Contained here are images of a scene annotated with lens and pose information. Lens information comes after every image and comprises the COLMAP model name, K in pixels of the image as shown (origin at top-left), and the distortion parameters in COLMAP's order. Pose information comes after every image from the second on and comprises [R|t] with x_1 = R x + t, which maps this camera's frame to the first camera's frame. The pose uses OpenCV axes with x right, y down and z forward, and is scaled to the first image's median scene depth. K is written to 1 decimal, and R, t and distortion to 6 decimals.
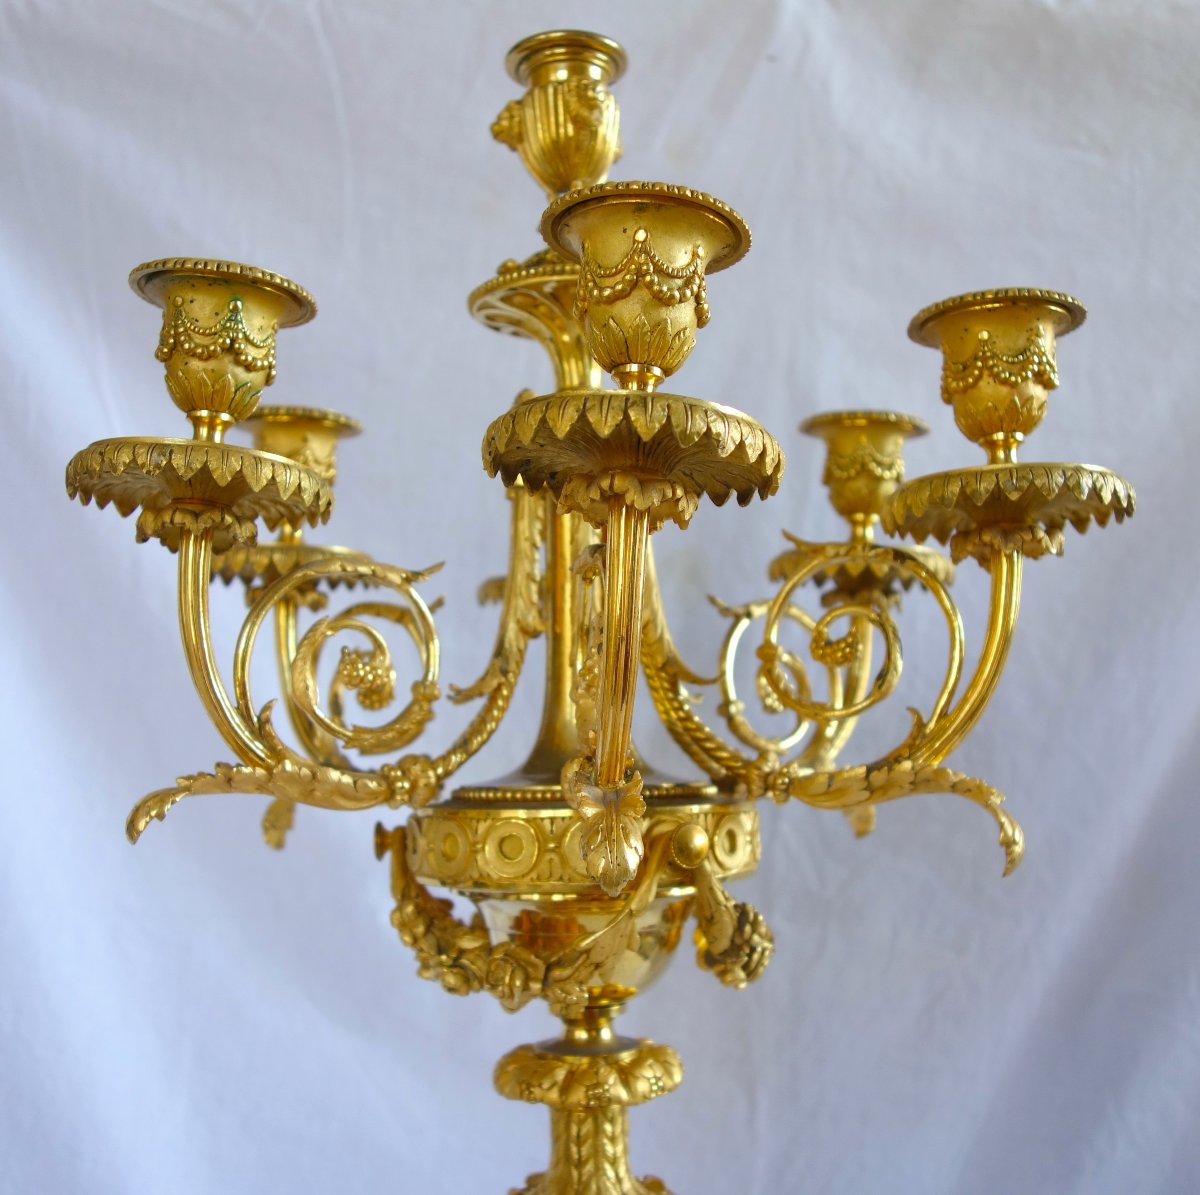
lens RADIAL K [[1331.7, 0, 598.2], [0, 1331.7, 658.0], [0, 0, 1]] dist [0.008887, -0.021085]
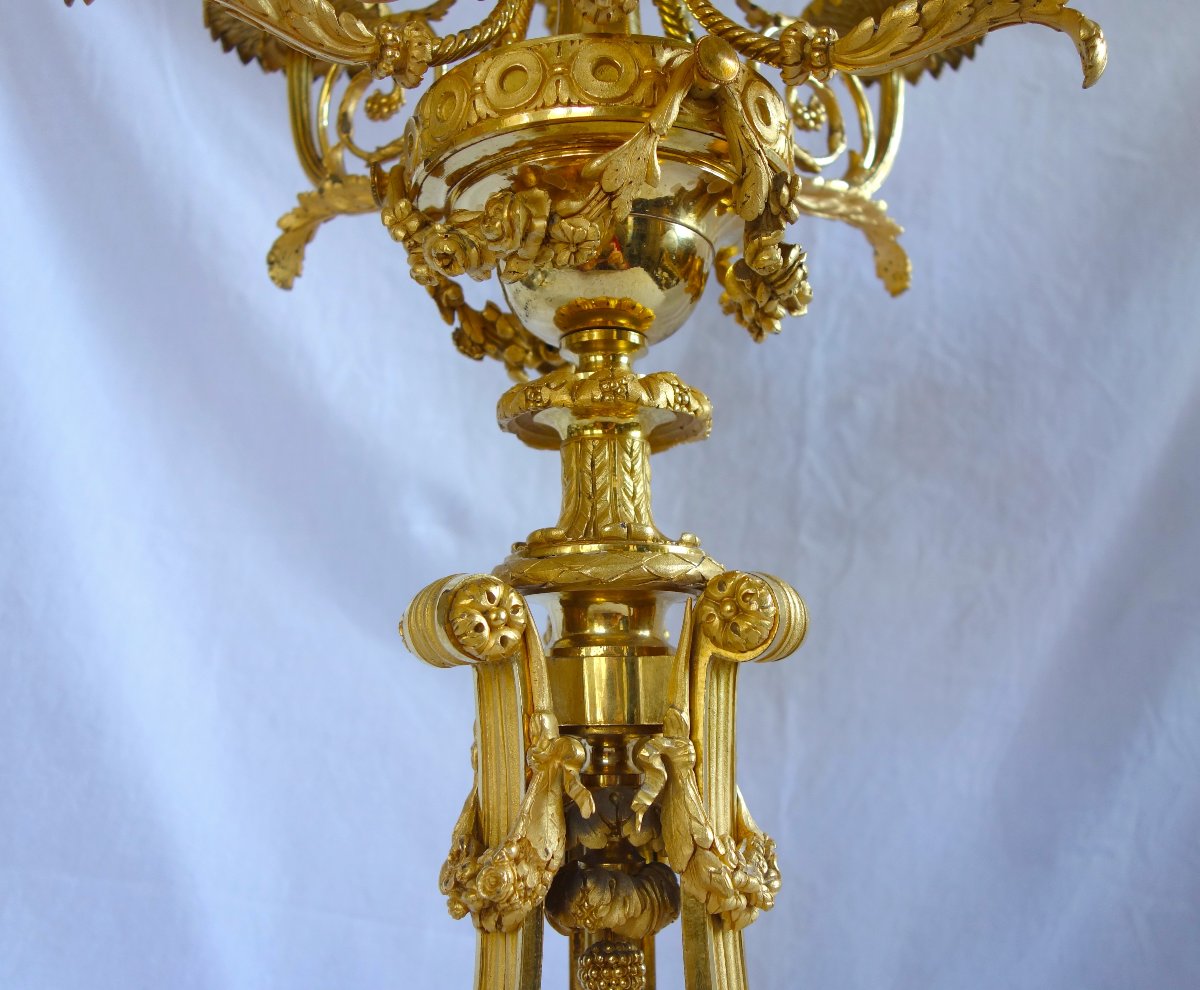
lens RADIAL K [[1144.4, 0, 602.6], [0, 1144.4, 477.5], [0, 0, 1]] dist [-0.005224, -0.018086]
pose [[0.999621, -0.004069, -0.027237, 0.011770], [0.001904, 0.996868, -0.079060, 0.423791], [0.027474, 0.078979, 0.996498, 0.249668]]
